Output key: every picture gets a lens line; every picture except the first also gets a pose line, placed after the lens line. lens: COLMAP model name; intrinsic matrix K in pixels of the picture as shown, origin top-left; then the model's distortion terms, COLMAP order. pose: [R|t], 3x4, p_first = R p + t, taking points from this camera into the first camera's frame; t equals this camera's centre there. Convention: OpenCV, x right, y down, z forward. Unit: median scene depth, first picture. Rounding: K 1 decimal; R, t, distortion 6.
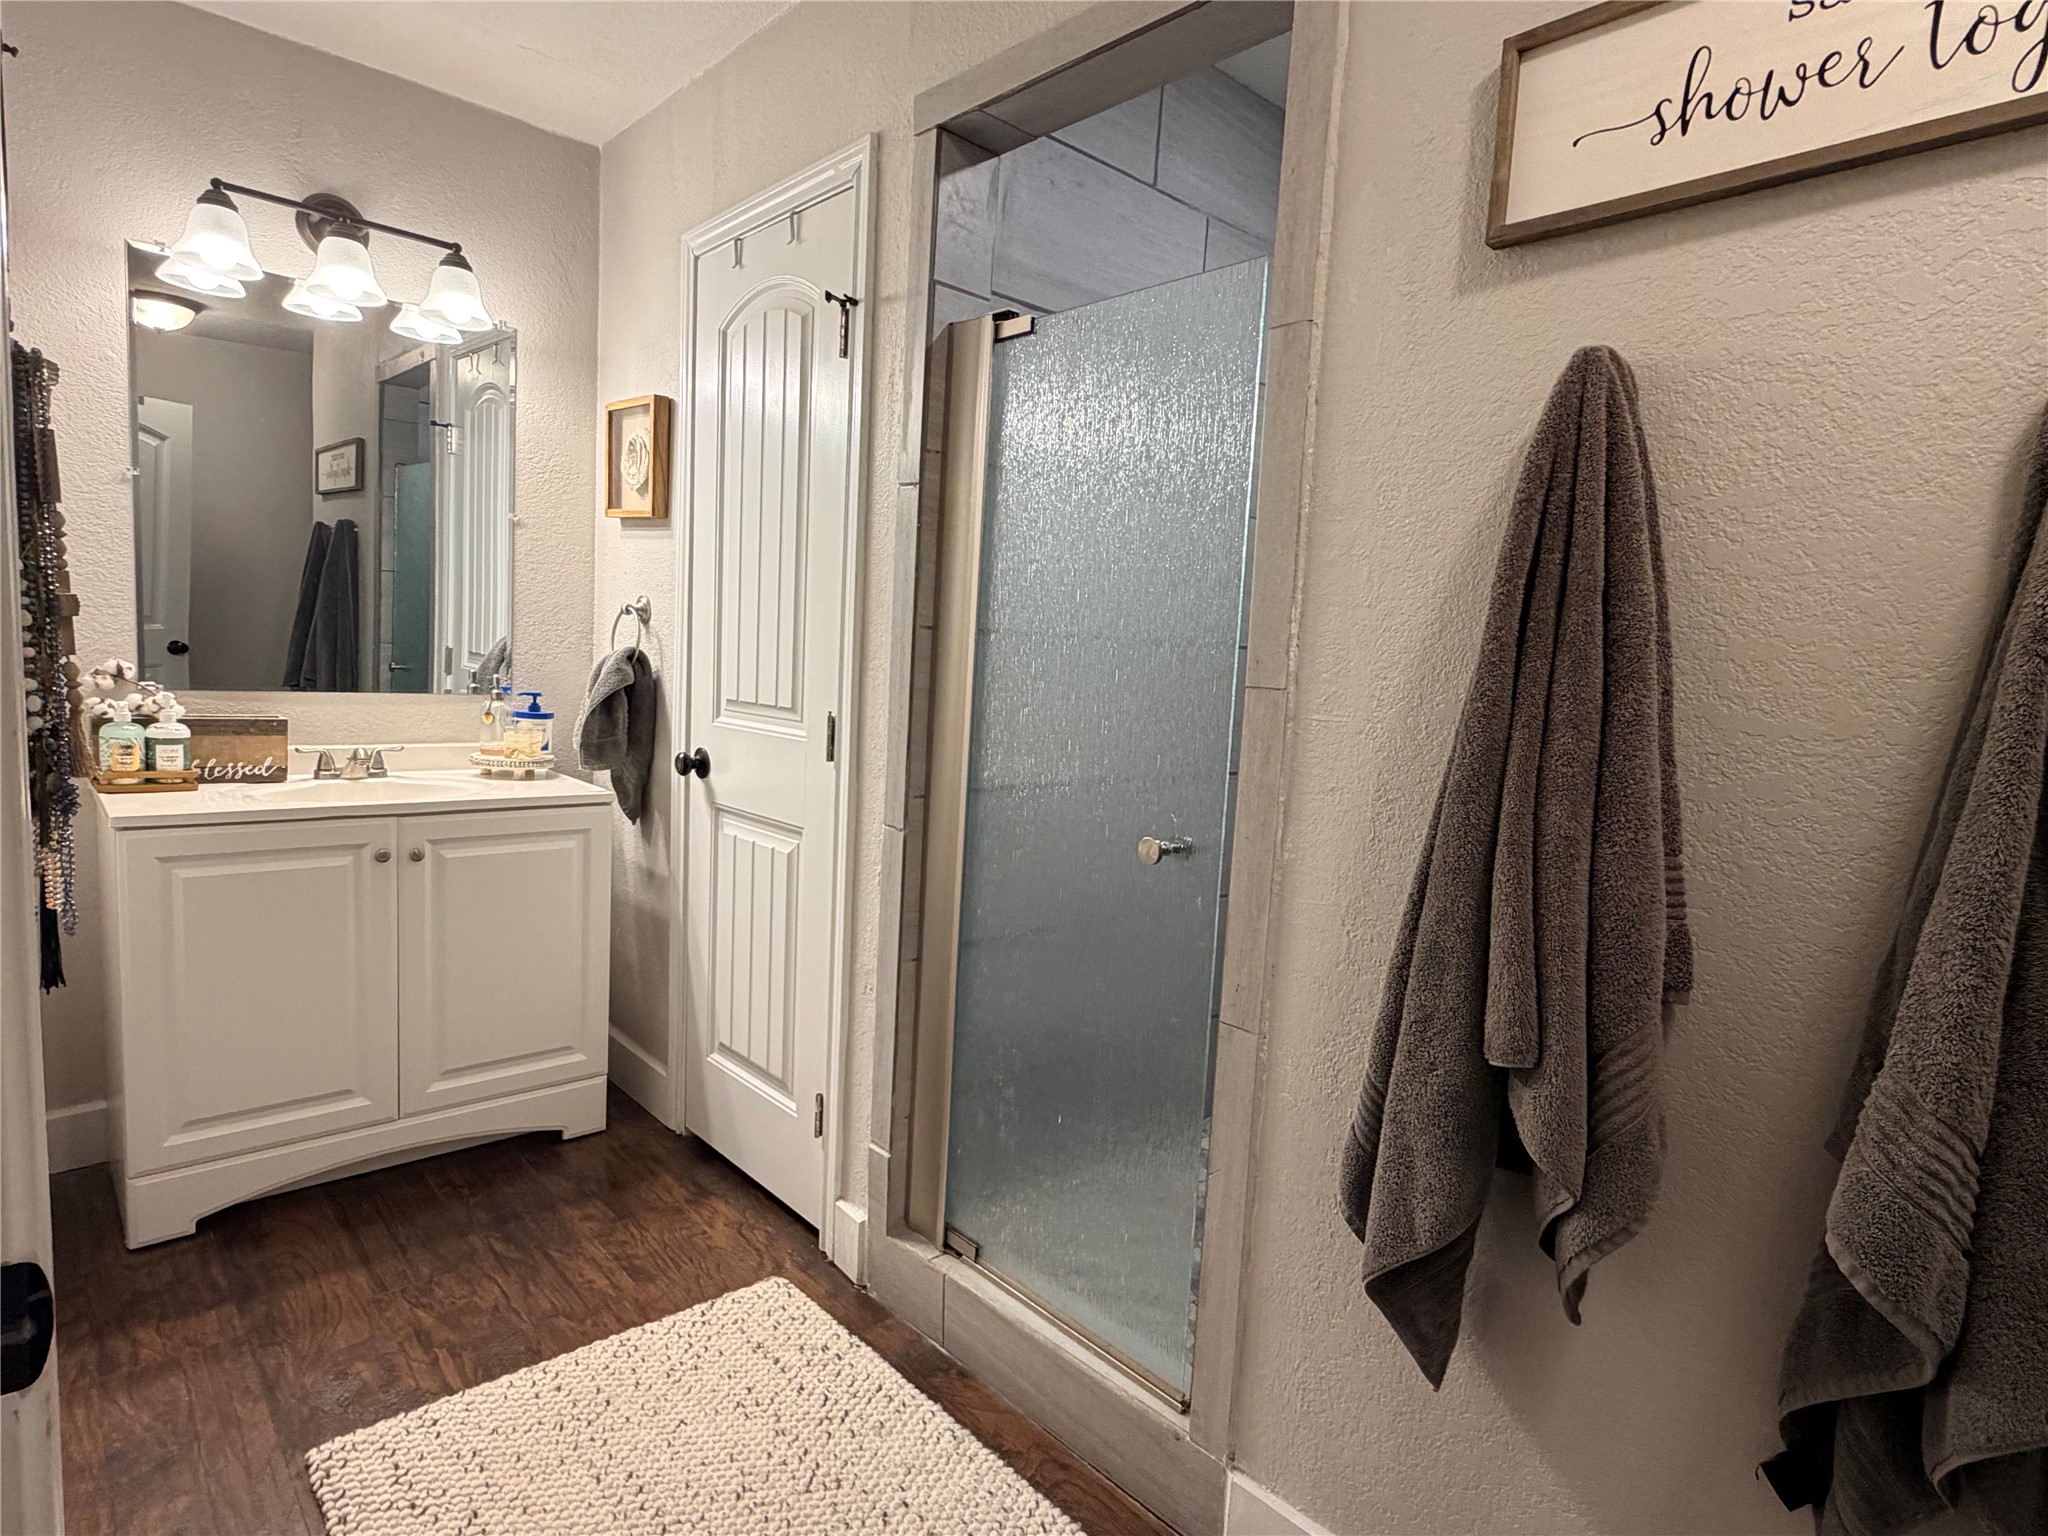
lens RADIAL K [[1110.1, 0, 1012.5], [0, 1110.1, 774.1], [0, 0, 1]] dist [-0.000799, -0.000674]
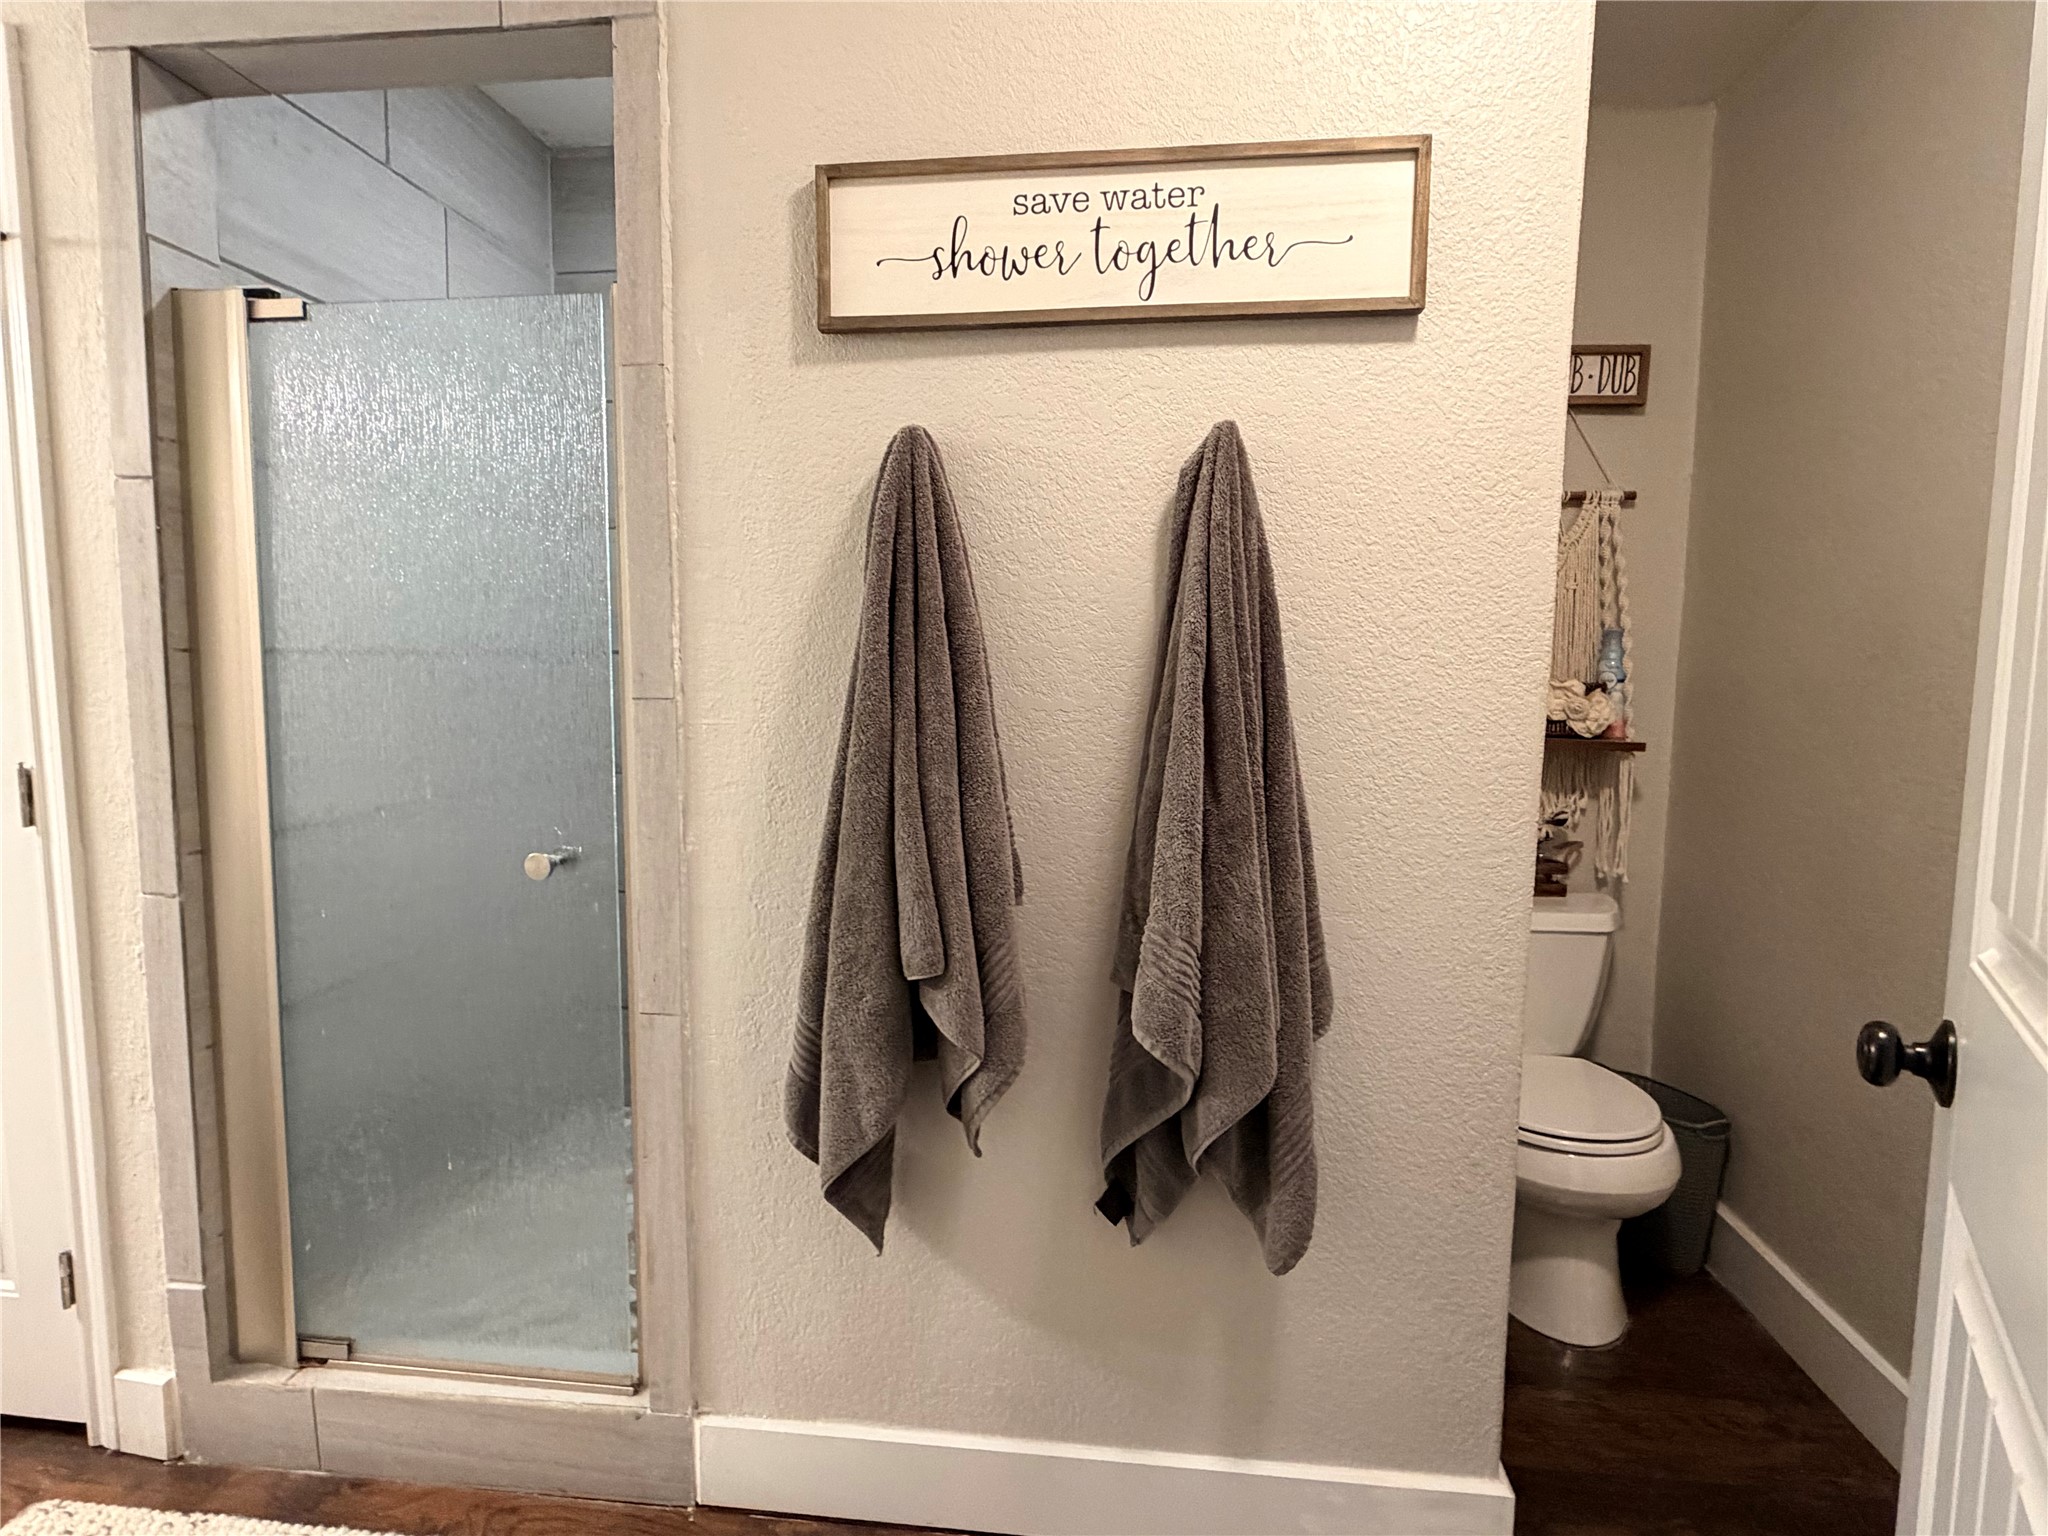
lens RADIAL K [[1110.1, 0, 1009.4], [0, 1110.1, 770.6], [0, 0, 1]] dist [-0.000799, -0.000674]
pose [[0.757965, -0.111667, 0.642665, -0.225186], [0.106233, 0.993216, 0.047286, -0.022953], [-0.643586, 0.032431, 0.764686, -0.054096]]
